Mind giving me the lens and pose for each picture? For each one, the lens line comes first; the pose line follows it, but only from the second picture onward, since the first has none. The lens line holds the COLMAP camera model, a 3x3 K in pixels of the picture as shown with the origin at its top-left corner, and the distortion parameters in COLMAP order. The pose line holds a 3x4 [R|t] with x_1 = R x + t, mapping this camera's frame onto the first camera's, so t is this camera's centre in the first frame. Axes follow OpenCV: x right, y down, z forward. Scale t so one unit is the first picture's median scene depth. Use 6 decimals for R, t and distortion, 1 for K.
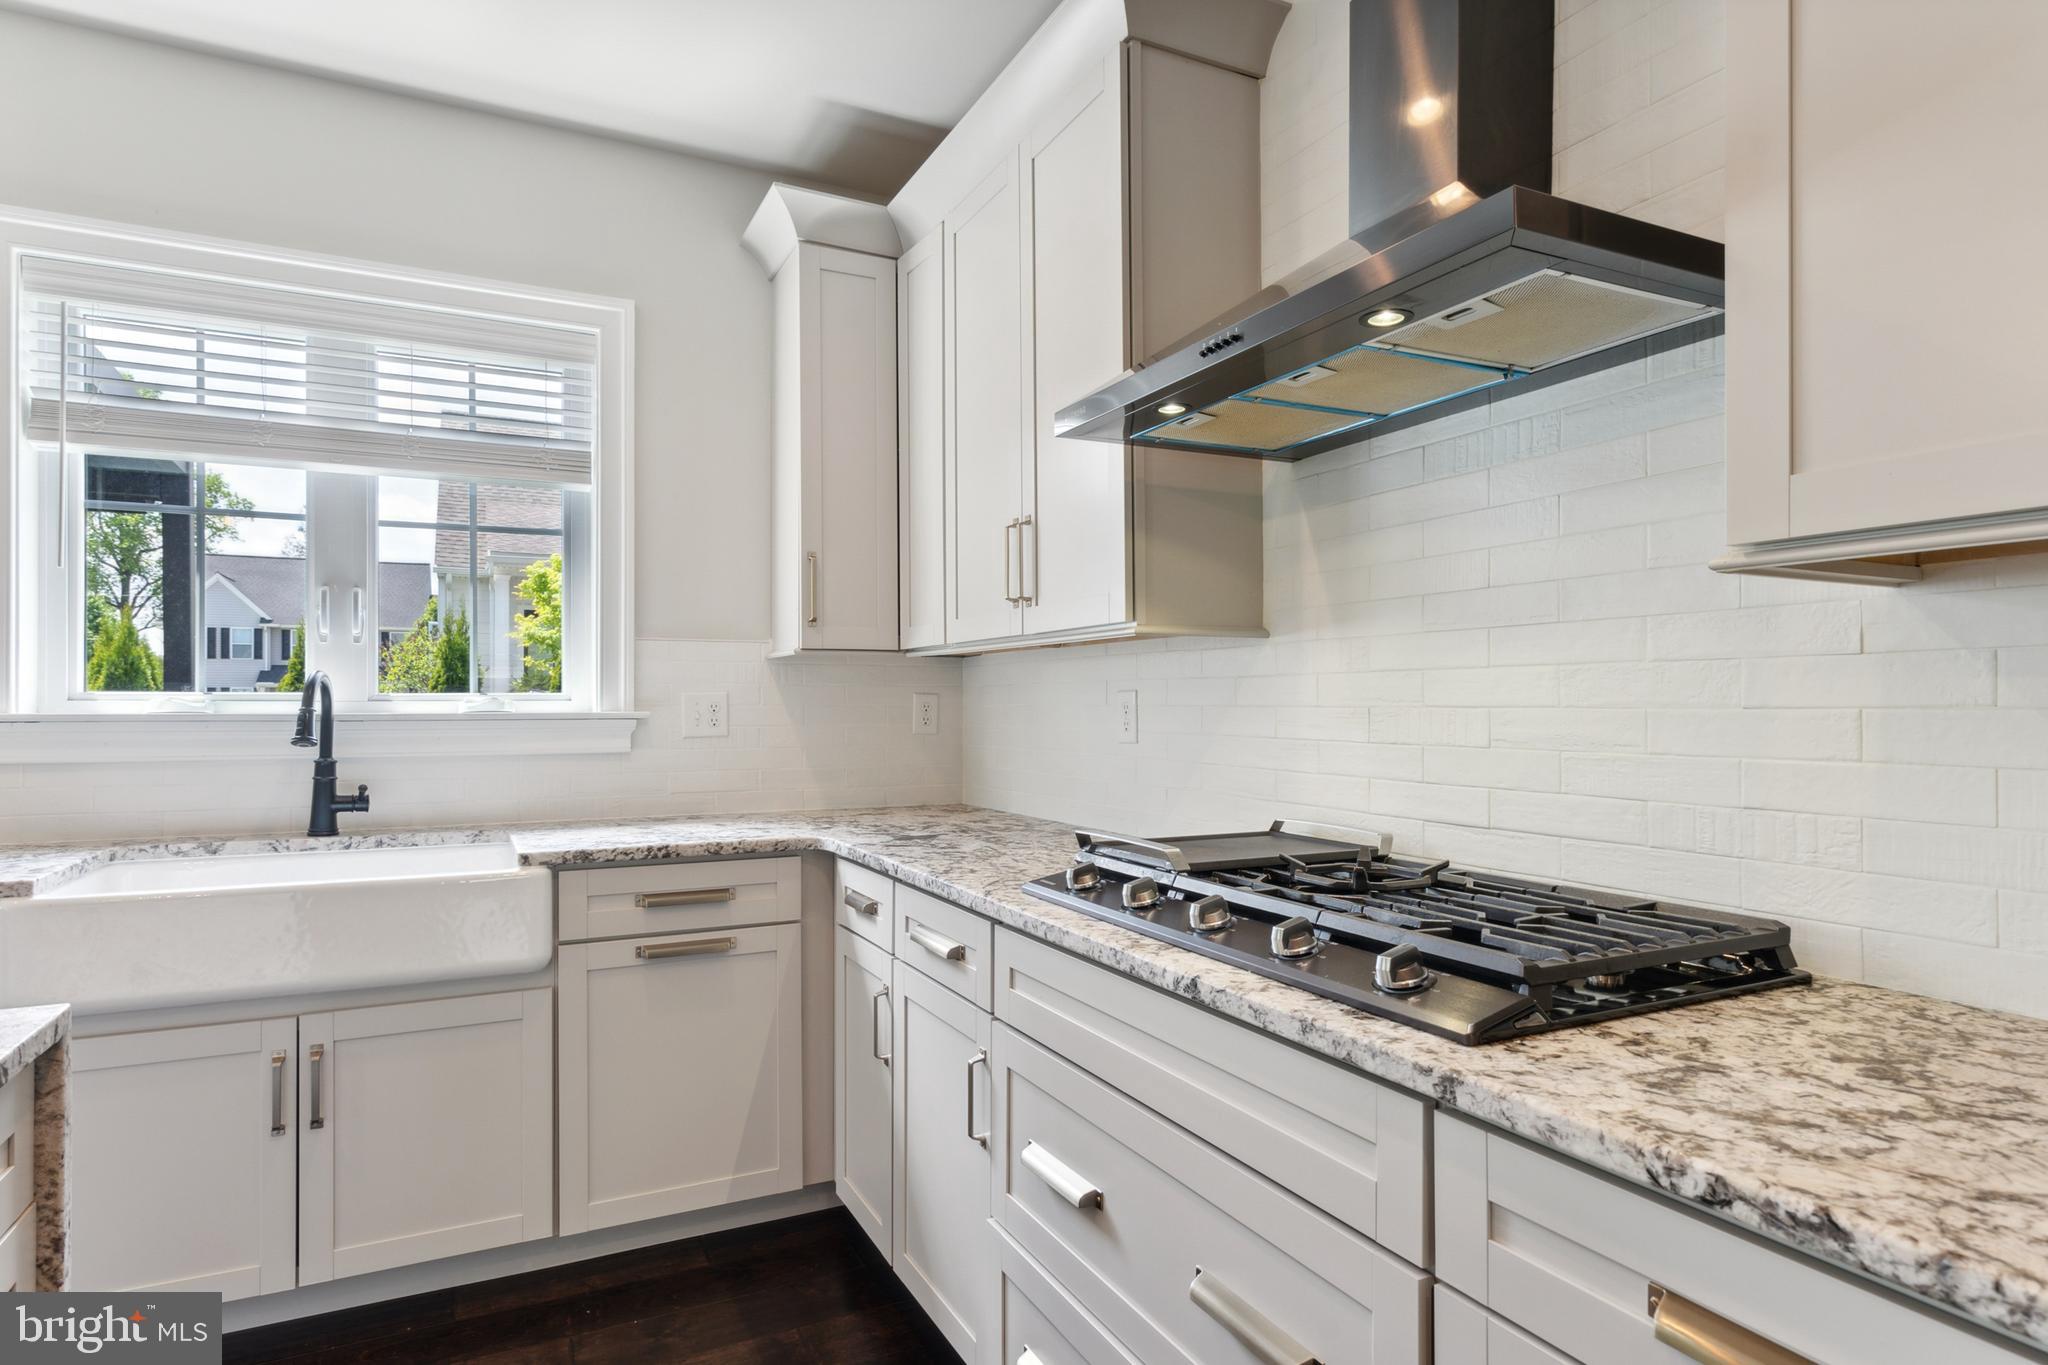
lens RADIAL K [[1127.5, 0, 1027.1], [0, 1127.5, 692.6], [0, 0, 1]] dist [0.002635, 0.000022]
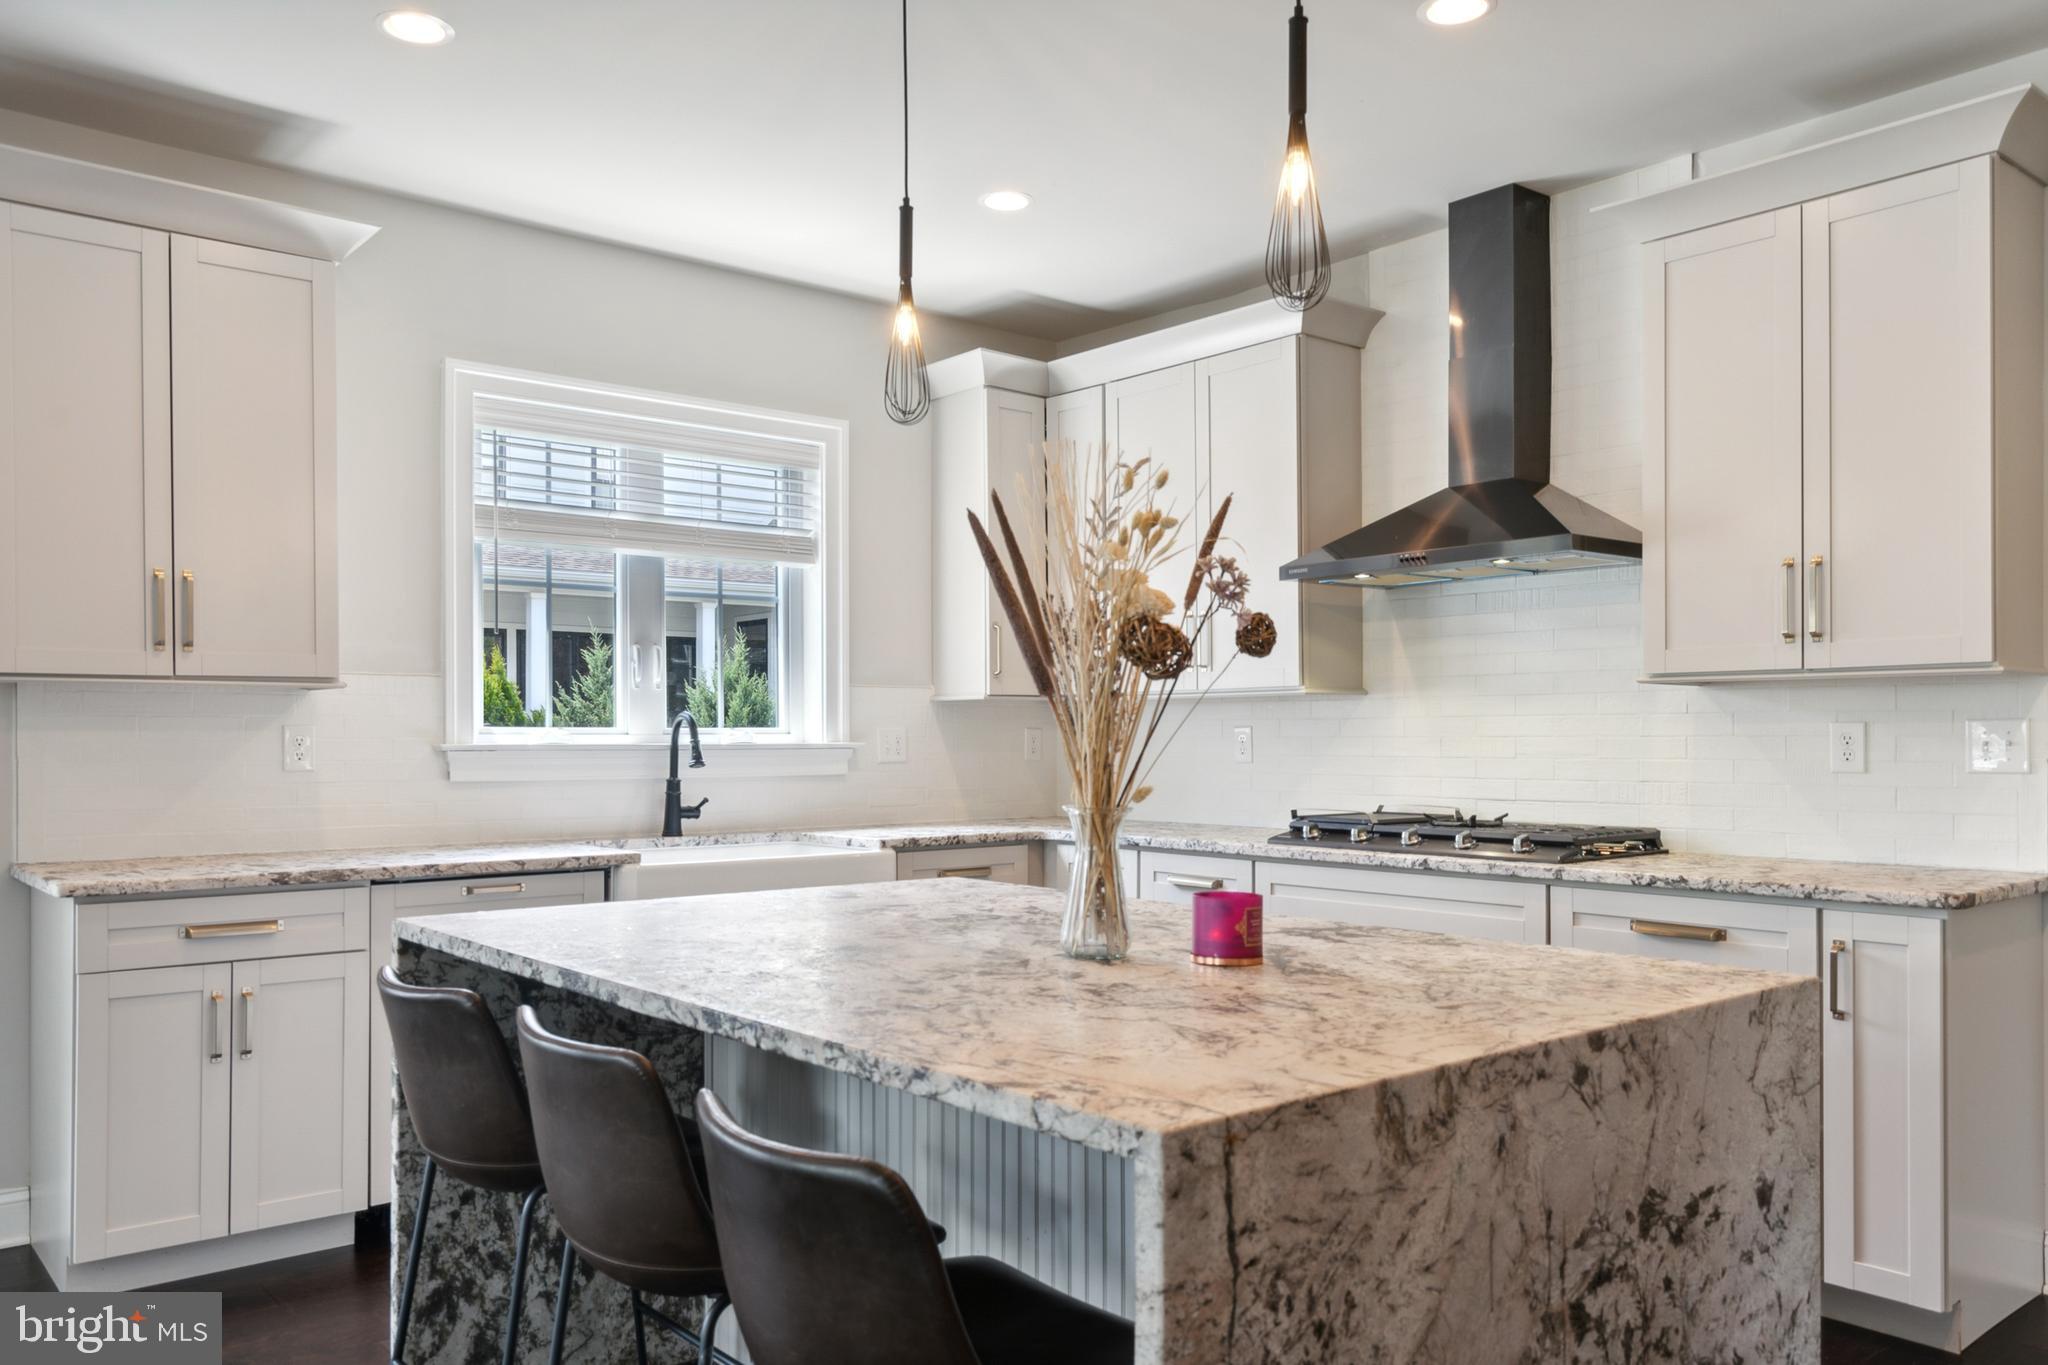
lens RADIAL K [[1543.2, 0, 1020.6], [0, 1543.2, 729.4], [0, 0, 1]] dist [-0.003619, 0.001315]
pose [[0.972010, -0.001475, 0.234935, -0.721675], [0.000129, 0.999983, 0.005747, -0.010493], [-0.234940, -0.005555, 0.971994, -0.949005]]
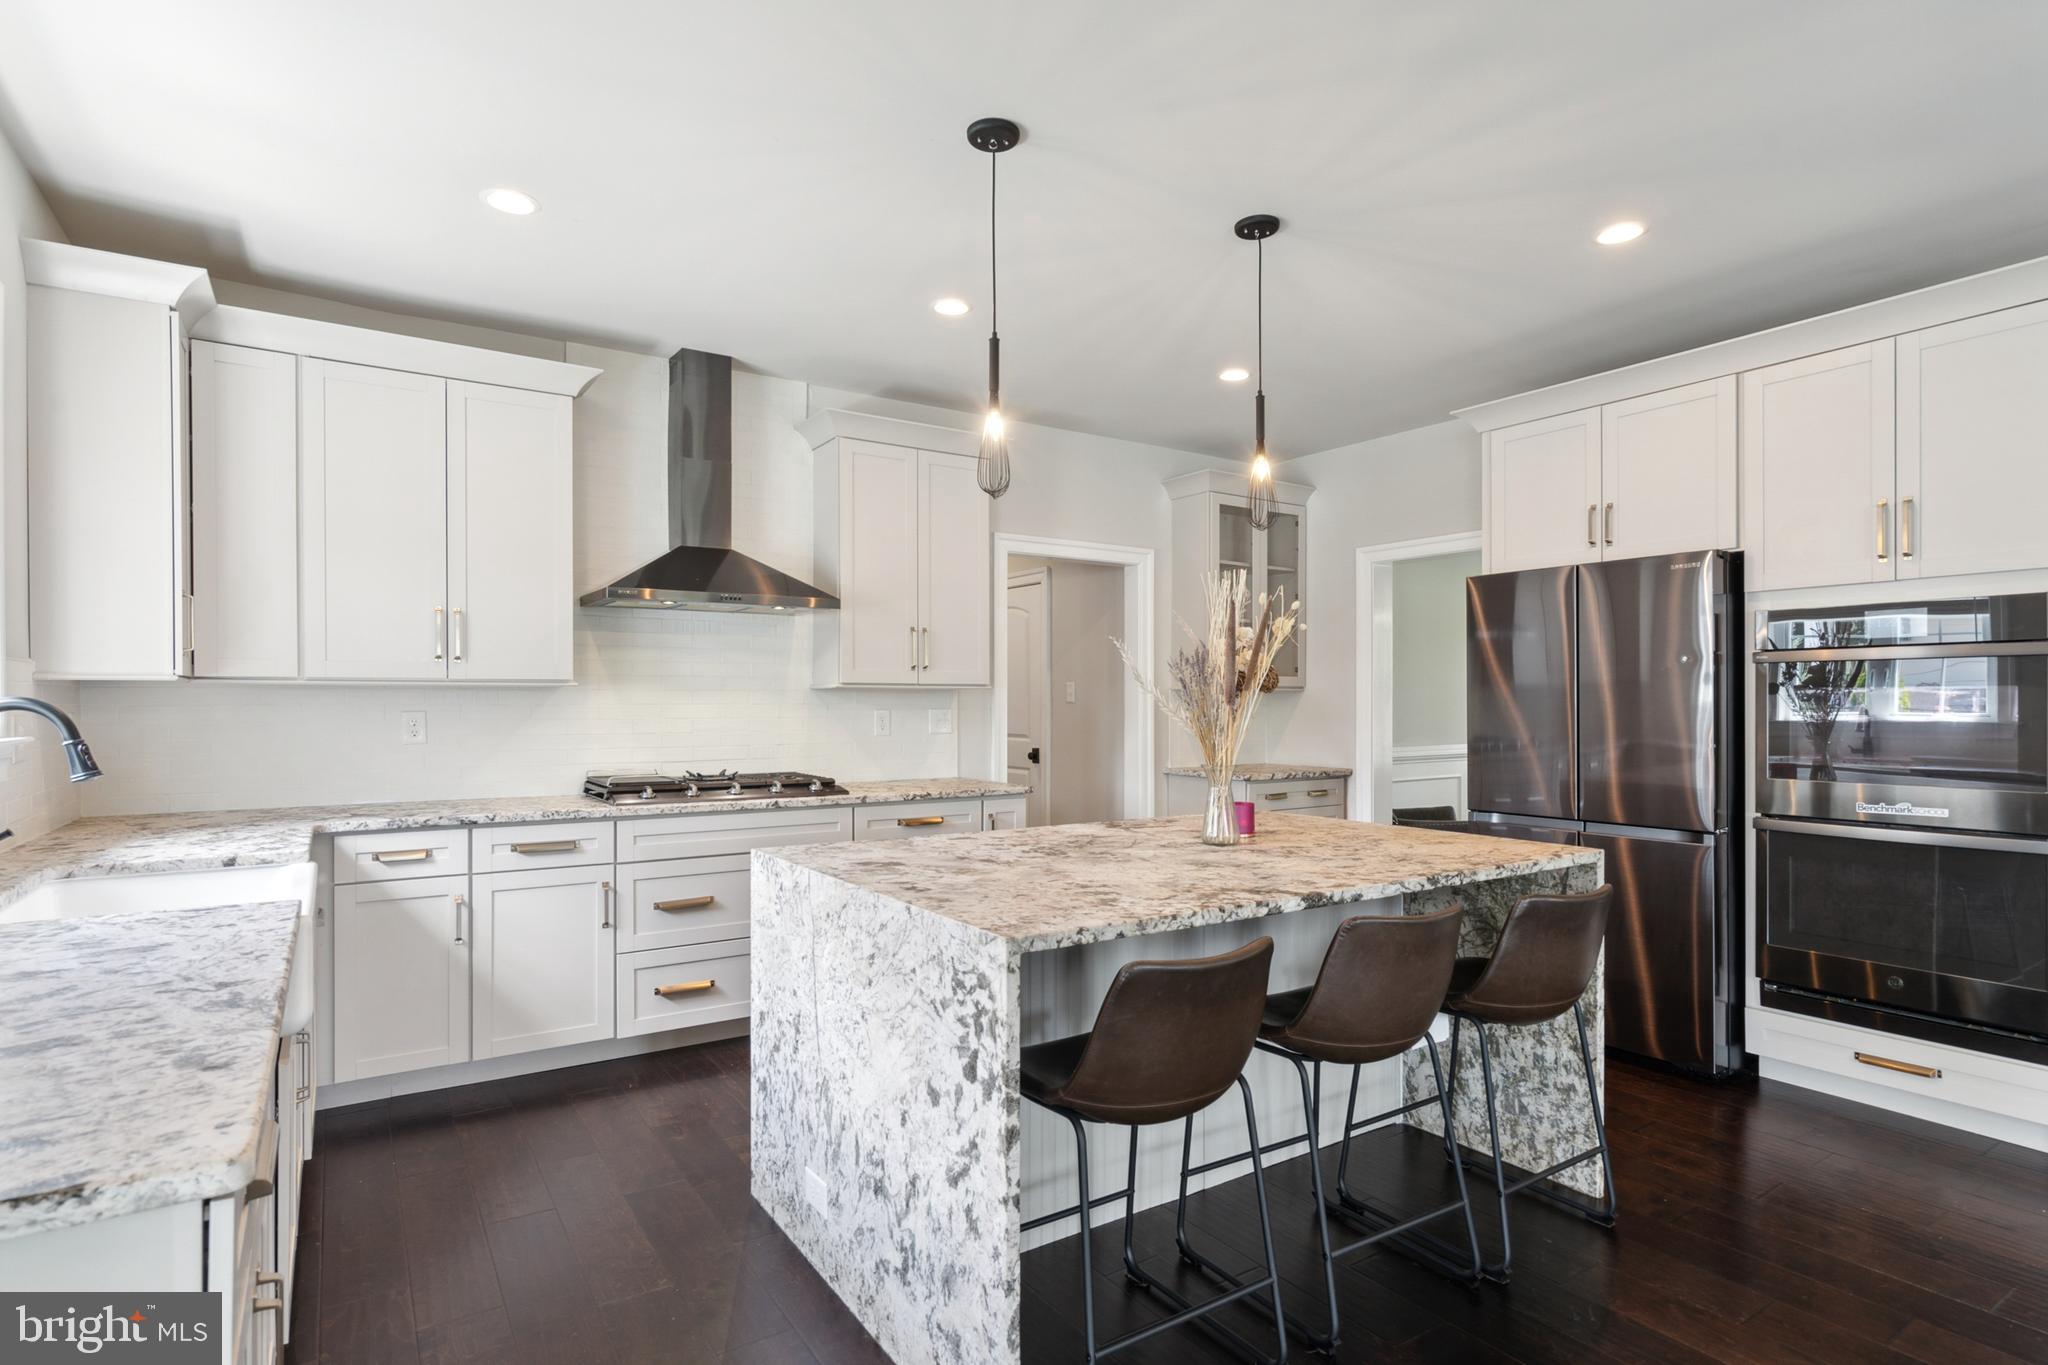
lens RADIAL K [[1040.1, 0, 1017.6], [0, 1040.1, 706.4], [0, 0, 1]] dist [0.000521, 0.000120]
pose [[-0.119968, -0.004335, 0.992768, -1.627542], [-0.010911, 0.999936, 0.003047, -0.024950], [-0.992718, -0.010466, -0.120008, 0.358090]]
